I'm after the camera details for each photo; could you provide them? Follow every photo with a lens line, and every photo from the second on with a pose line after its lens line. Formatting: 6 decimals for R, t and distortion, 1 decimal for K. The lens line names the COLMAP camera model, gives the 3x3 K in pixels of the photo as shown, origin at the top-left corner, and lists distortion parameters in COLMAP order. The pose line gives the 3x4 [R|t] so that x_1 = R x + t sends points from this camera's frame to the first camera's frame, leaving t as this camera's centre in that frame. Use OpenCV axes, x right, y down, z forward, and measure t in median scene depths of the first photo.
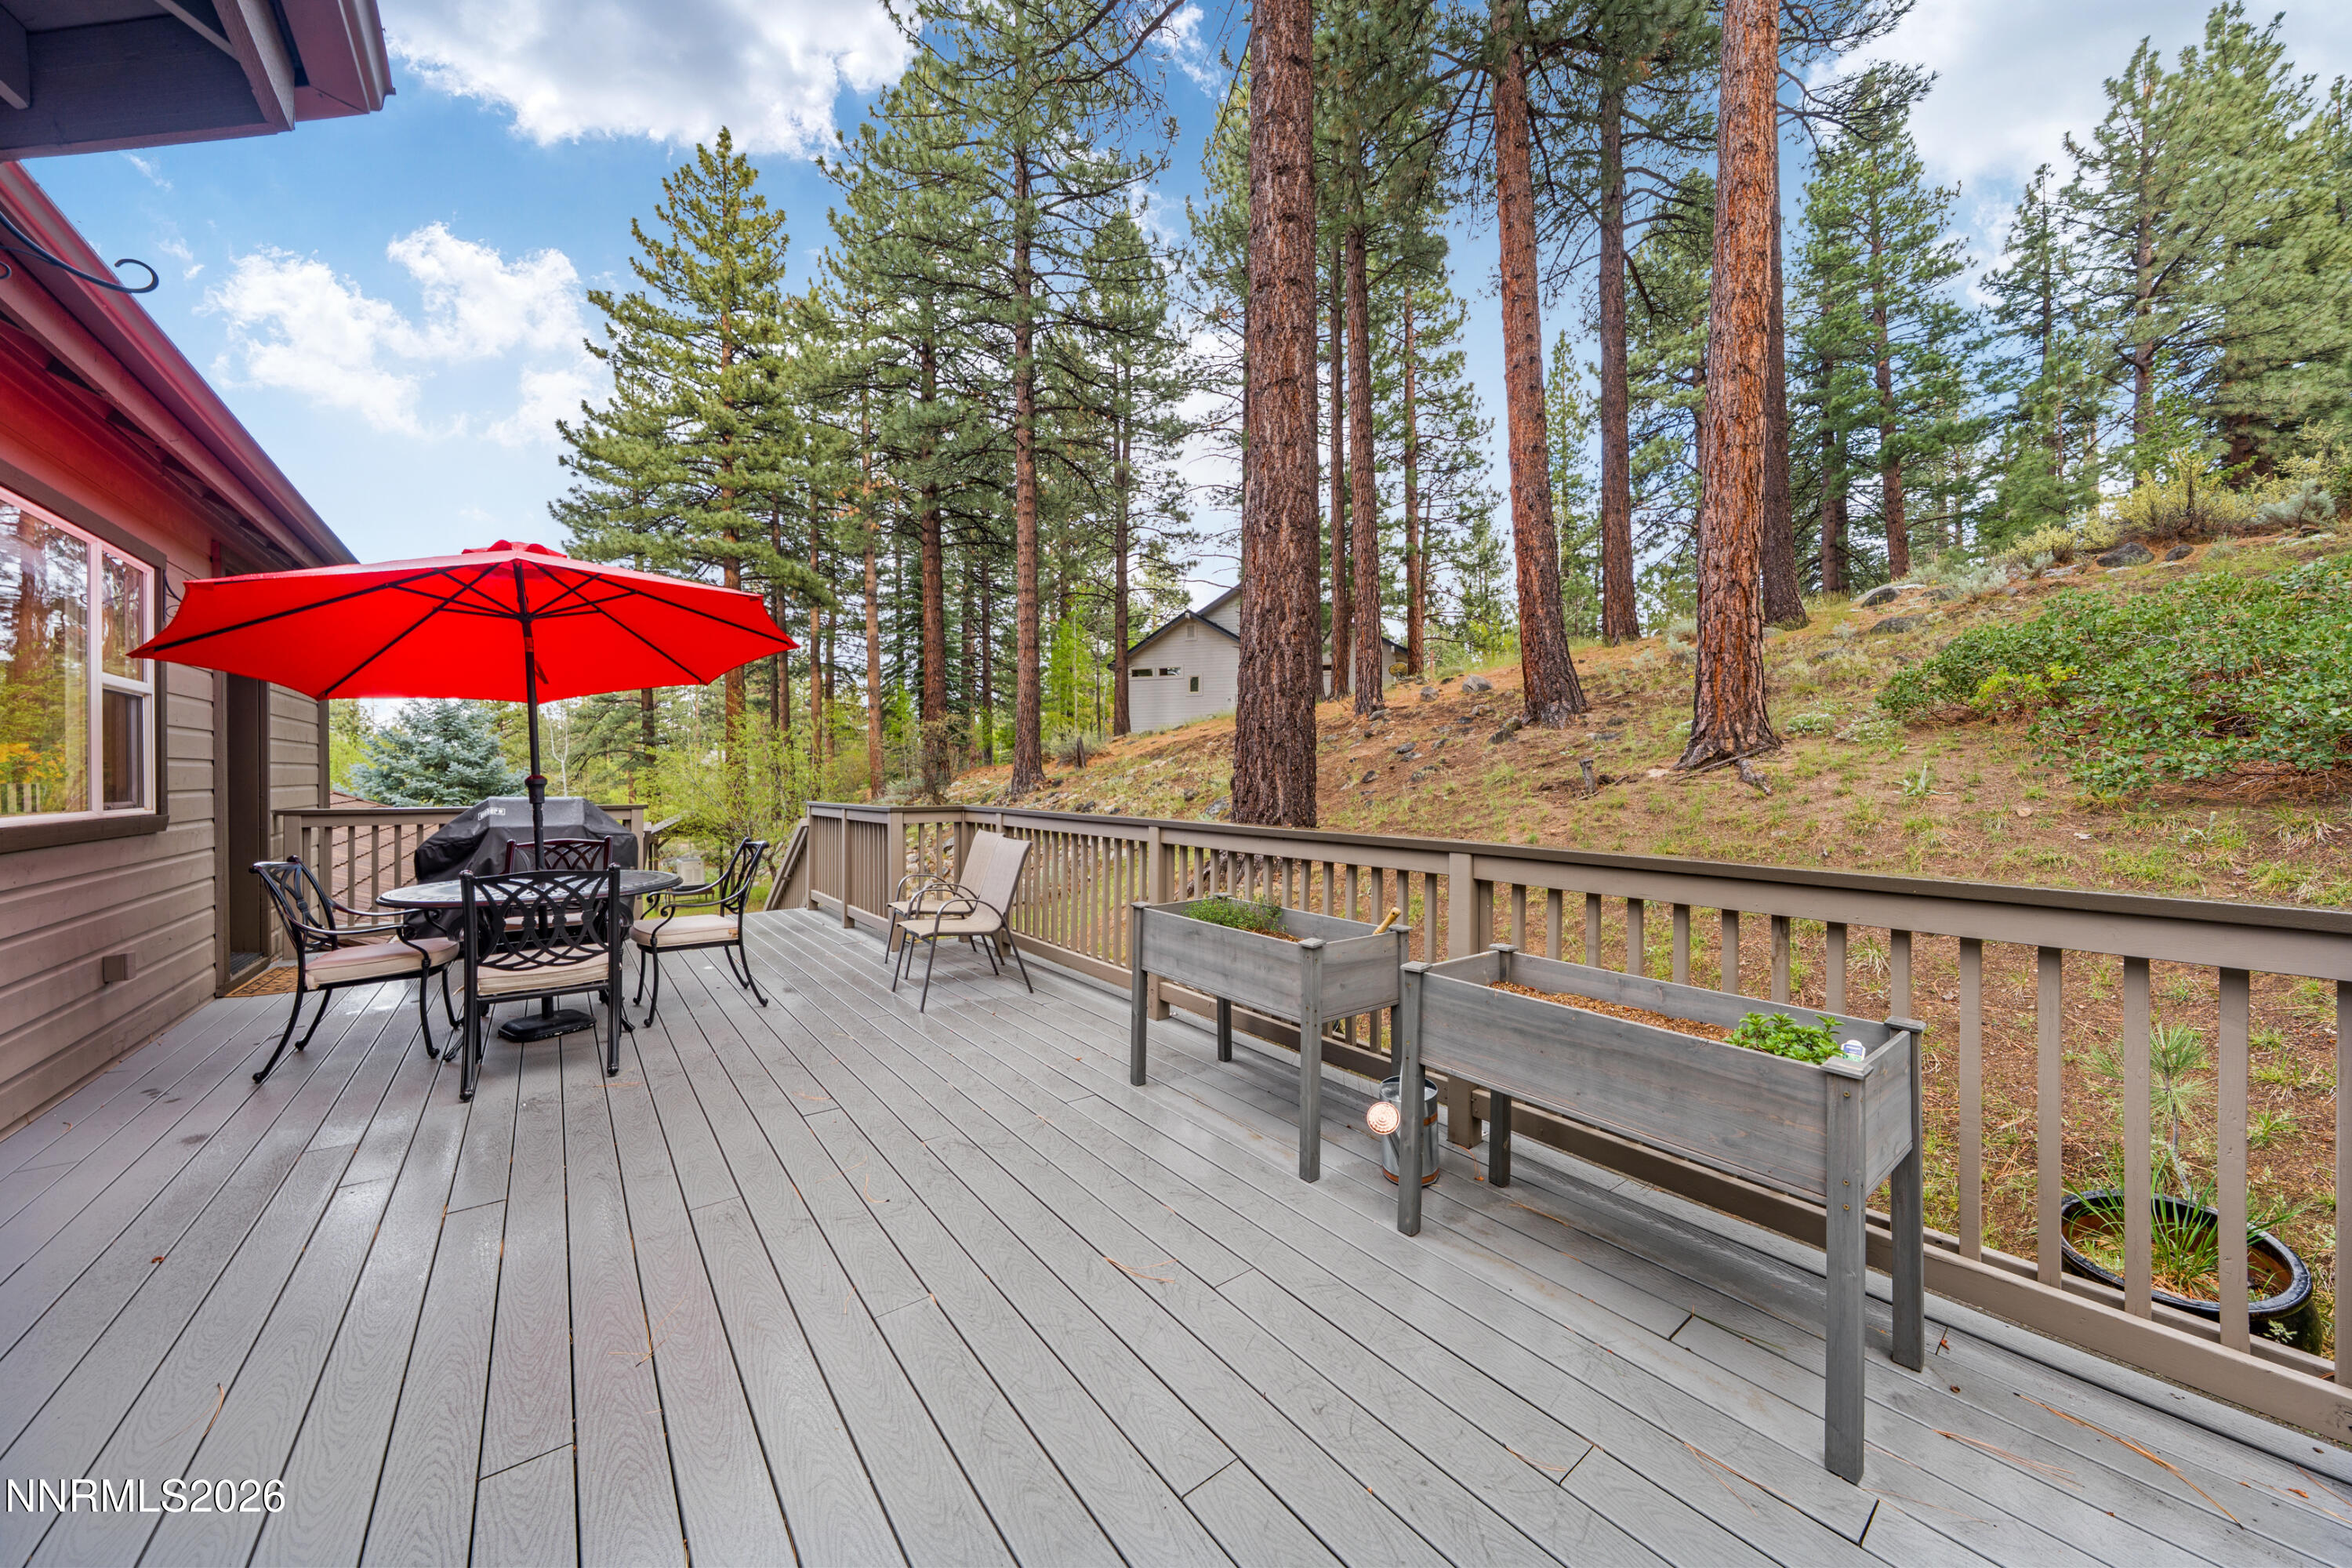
lens RADIAL K [[796.8, 0, 1177.7], [0, 796.8, 780.7], [0, 0, 1]] dist [-0.001607, -0.000379]
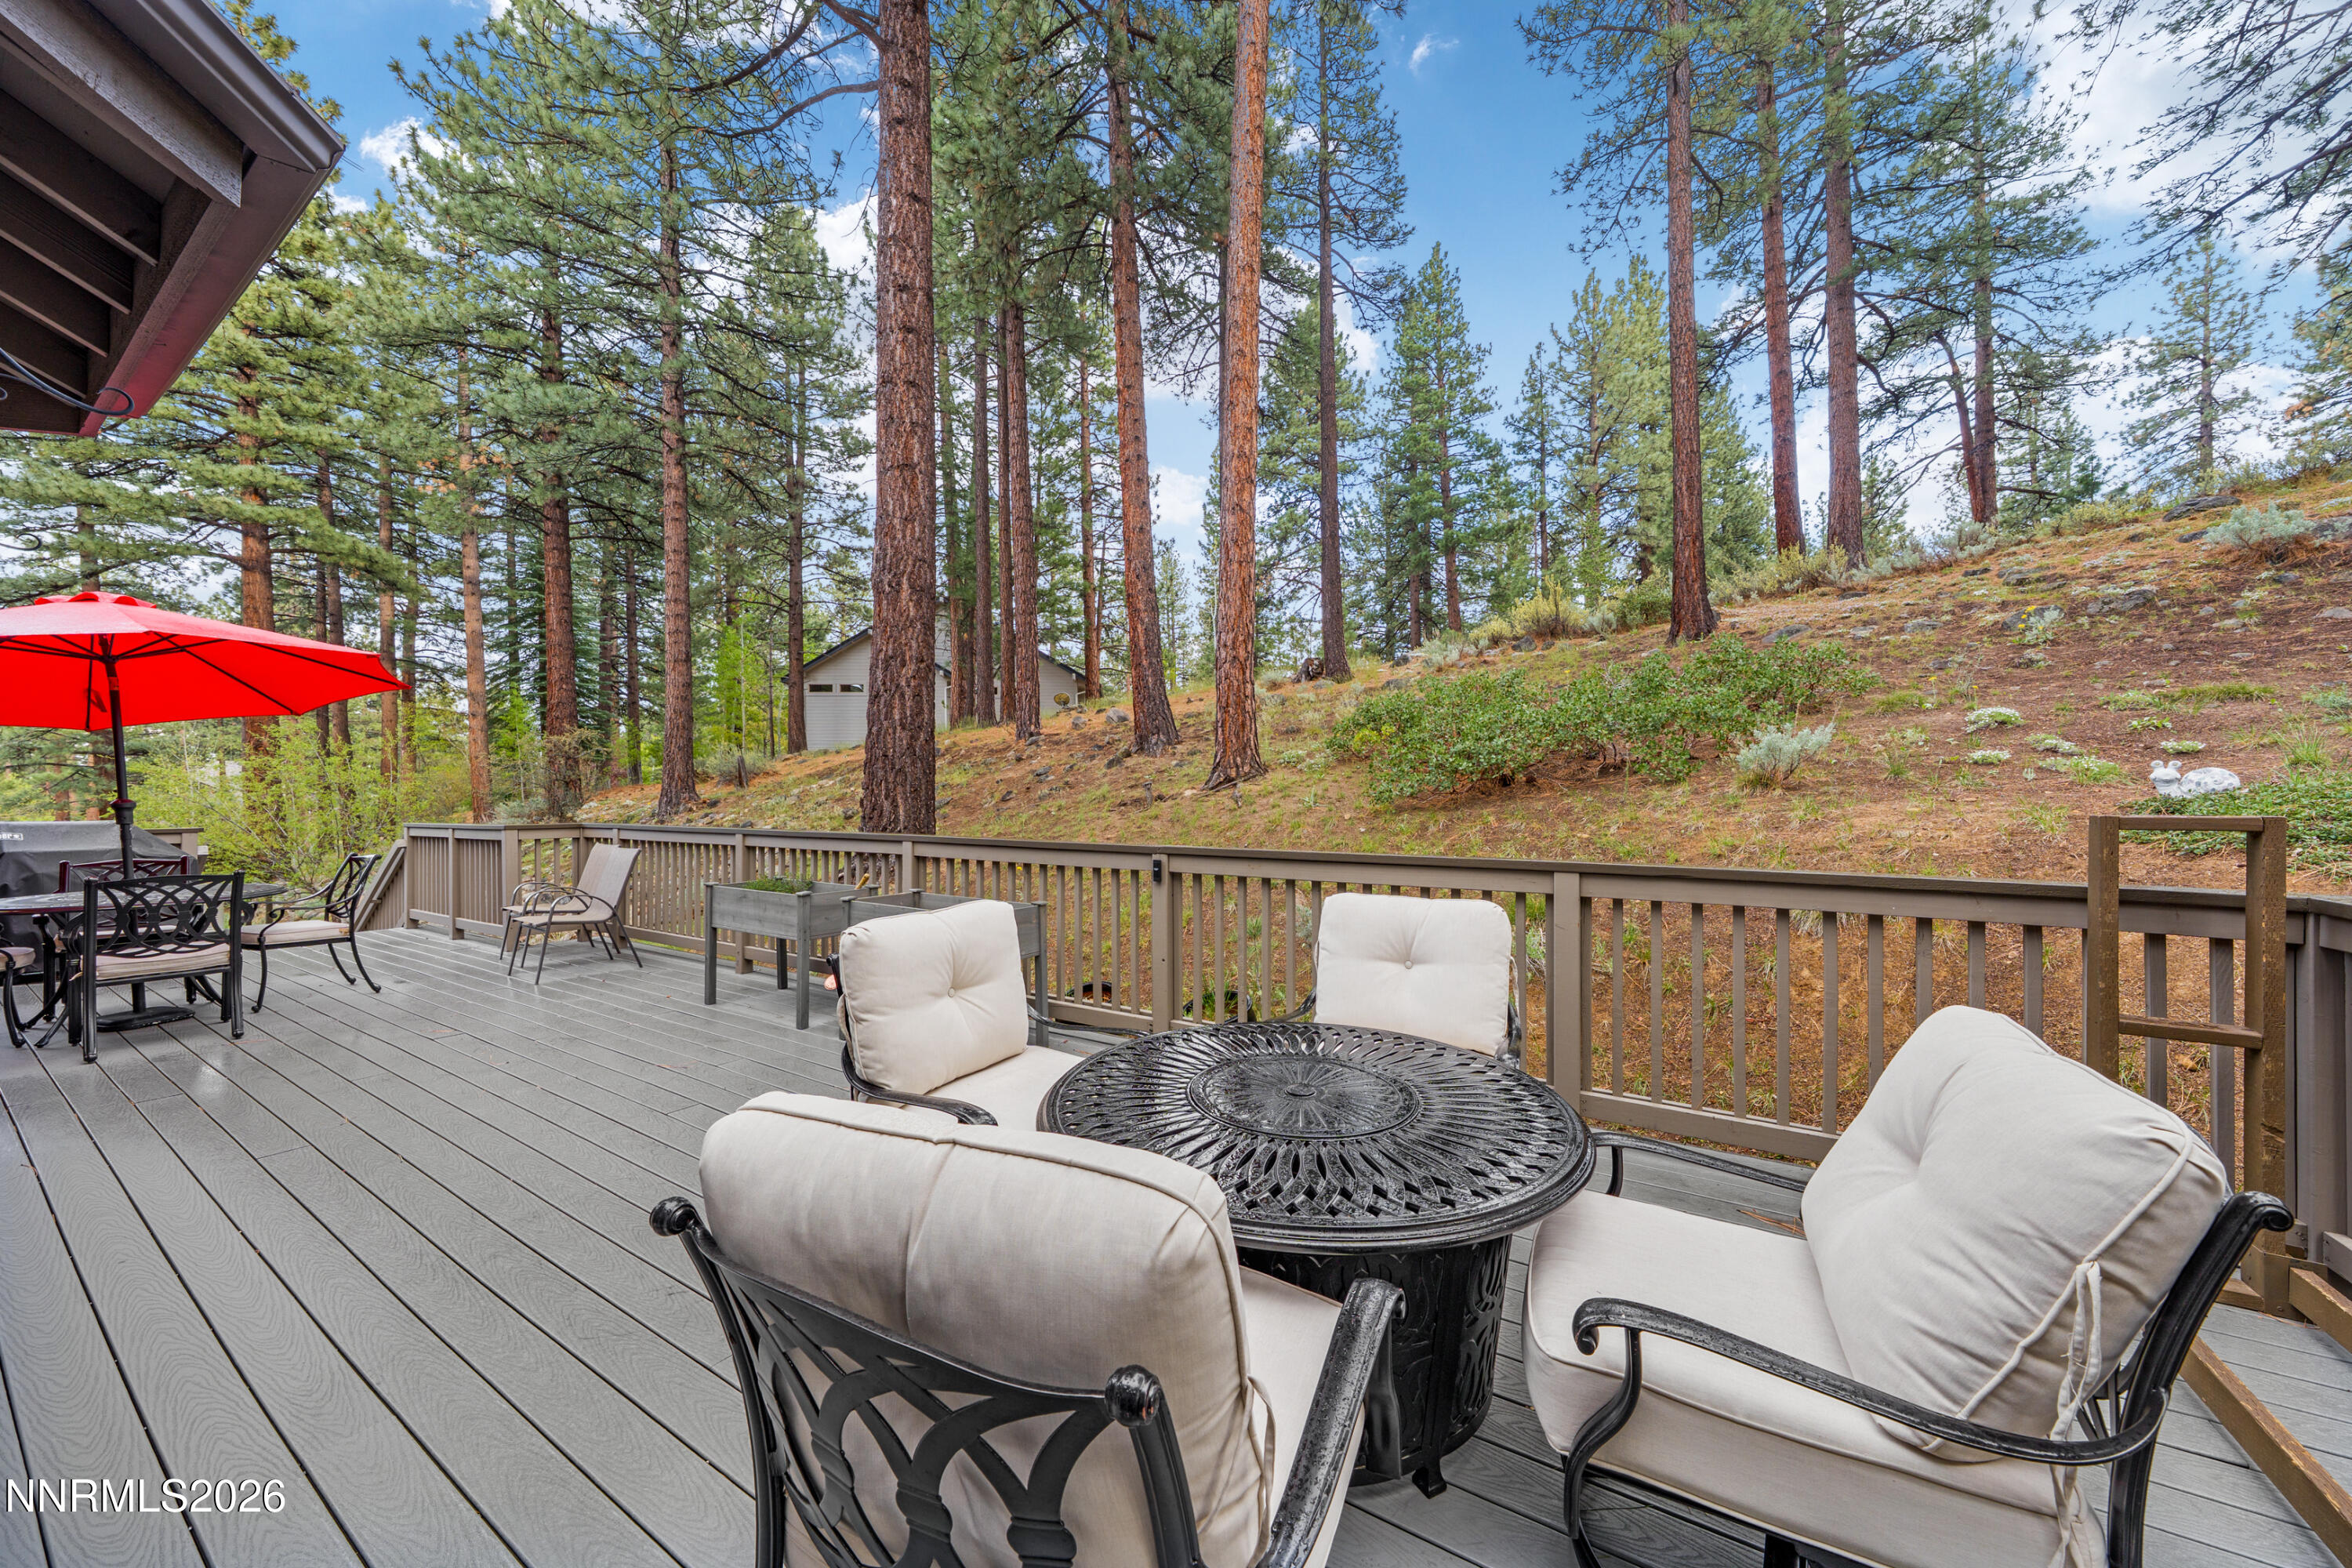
lens RADIAL K [[807.4, 0, 1177.1], [0, 807.4, 797.9], [0, 0, 1]] dist [-0.001768, -0.000266]
pose [[0.938491, -0.005094, 0.345266, 0.026845], [0.005595, 0.999984, -0.000457, -0.000008], [-0.345258, 0.002361, 0.938505, -0.077285]]
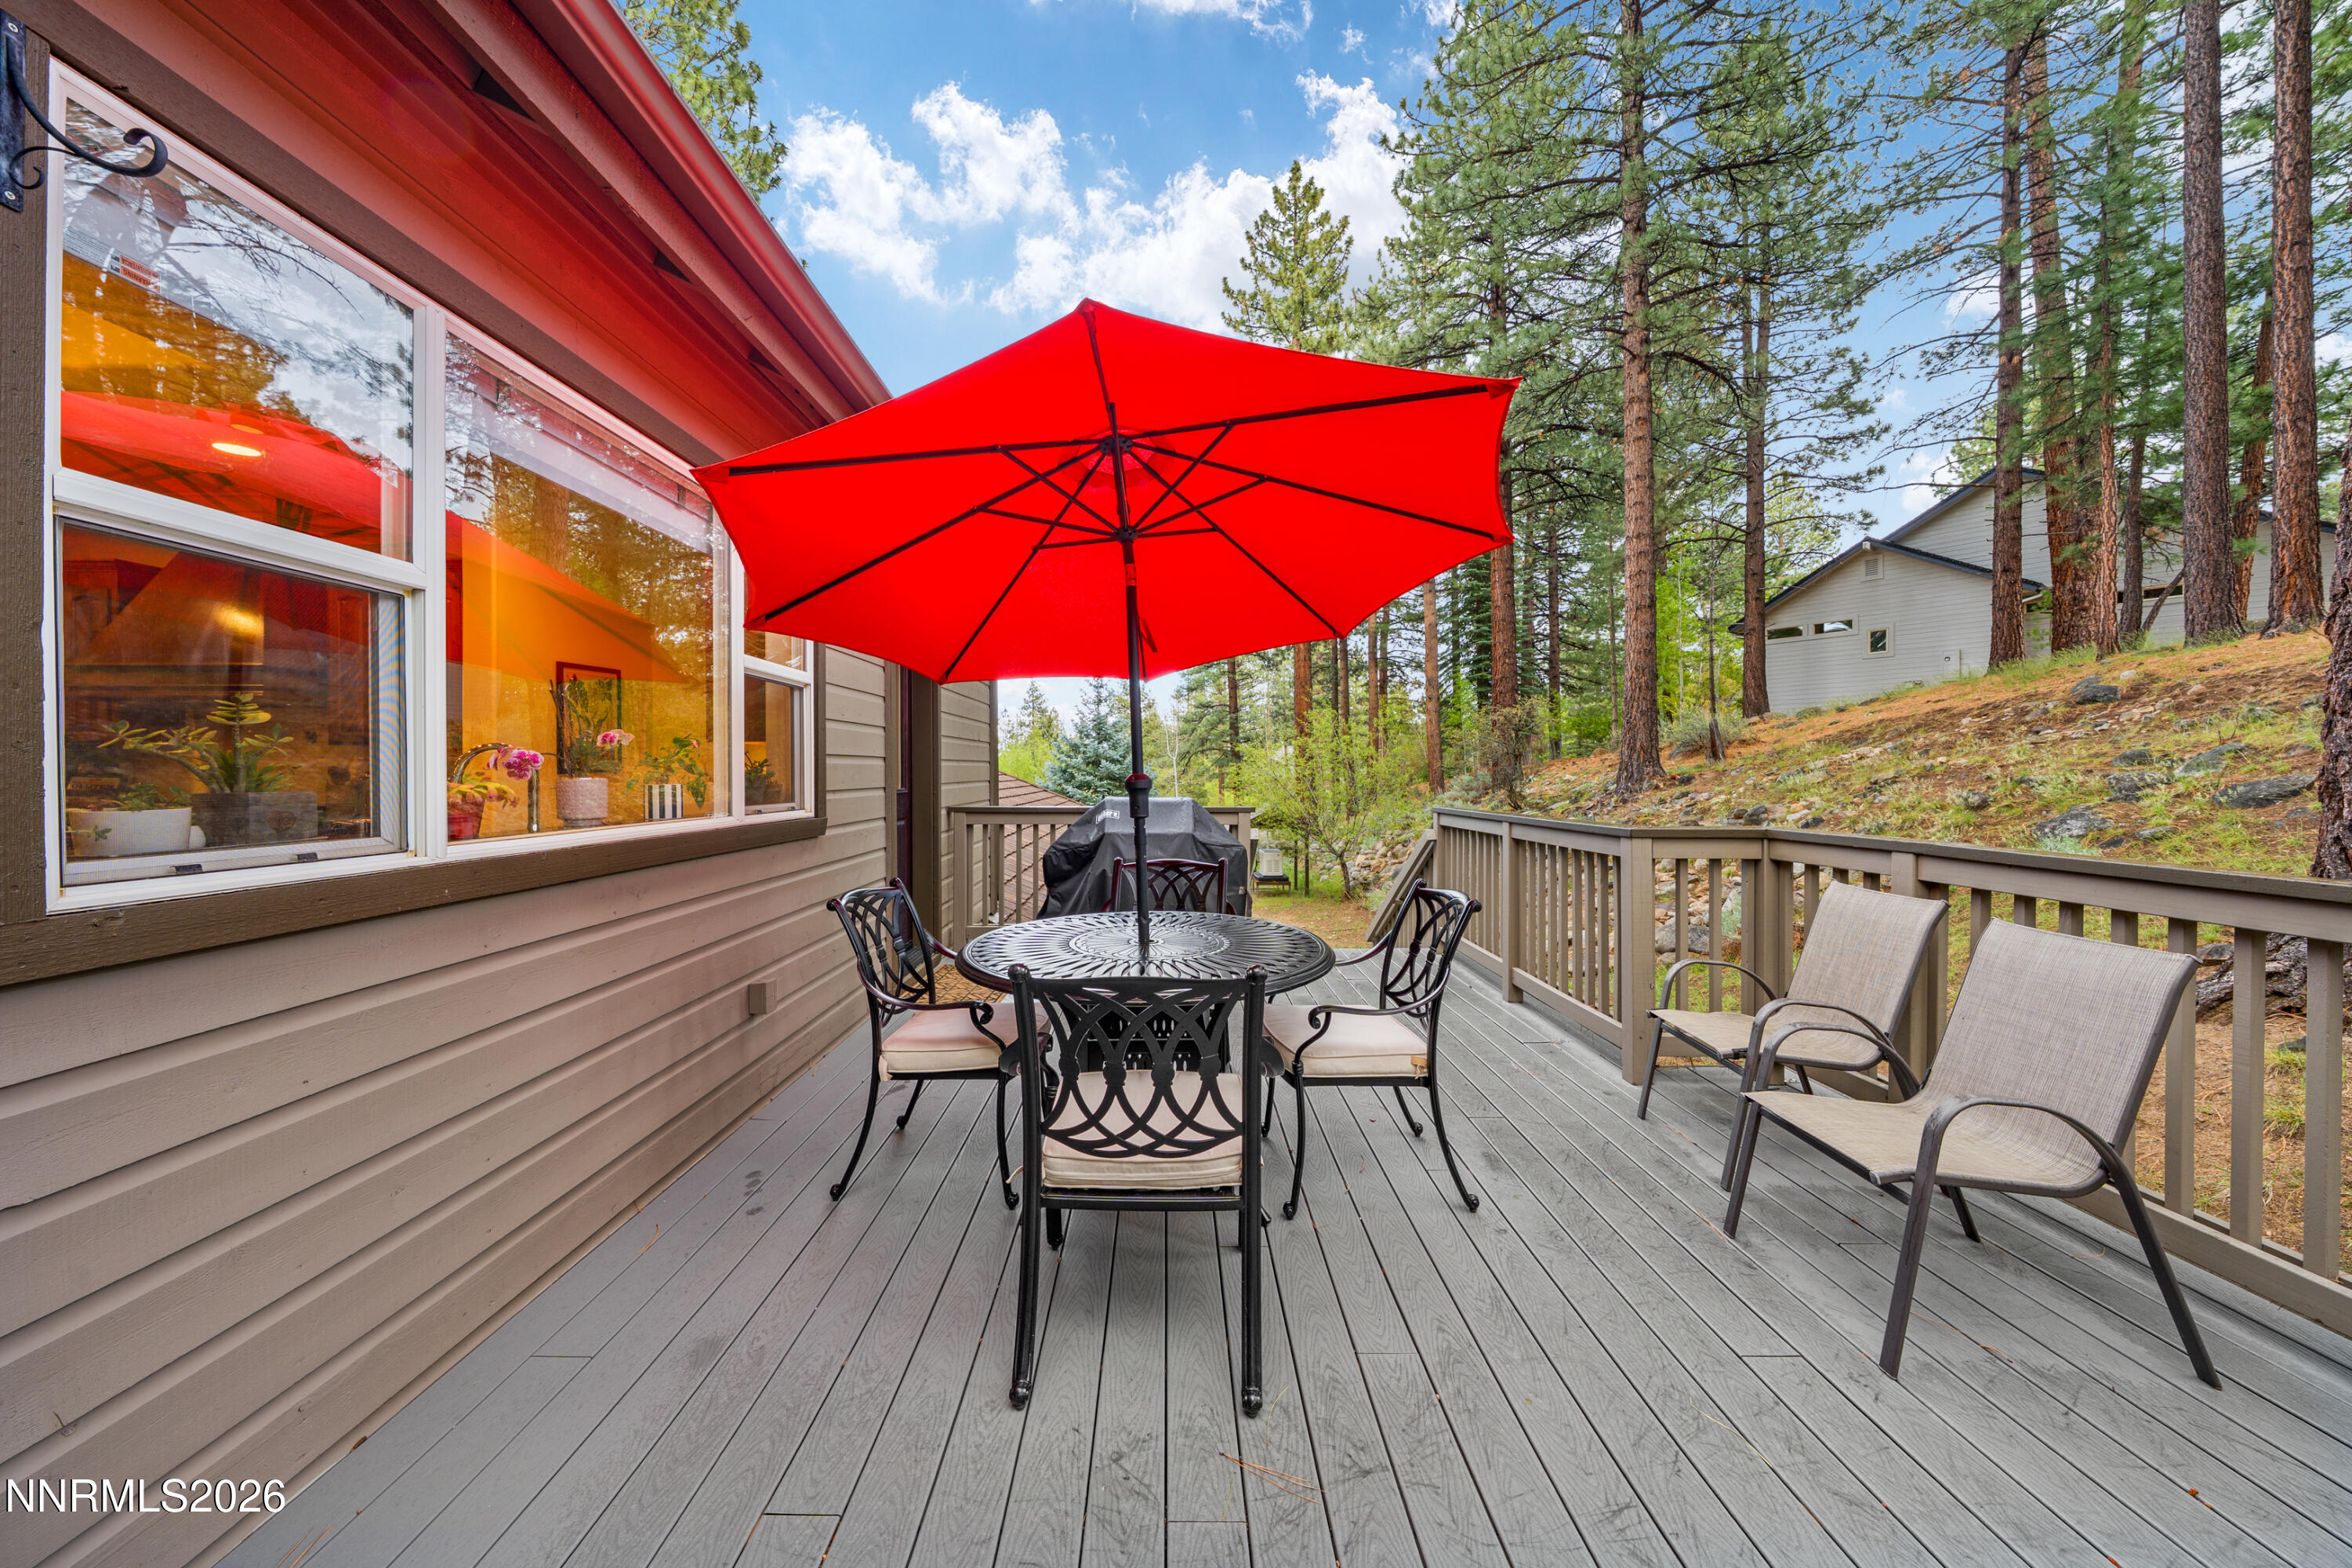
lens RADIAL K [[796.8, 0, 1177.7], [0, 796.8, 780.7], [0, 0, 1]] dist [-0.001607, -0.000379]
pose [[0.793713, 0.006228, -0.608260, -0.050331], [-0.001803, 0.999967, 0.007886, -0.000848], [0.608290, -0.005163, 0.793698, 0.065777]]
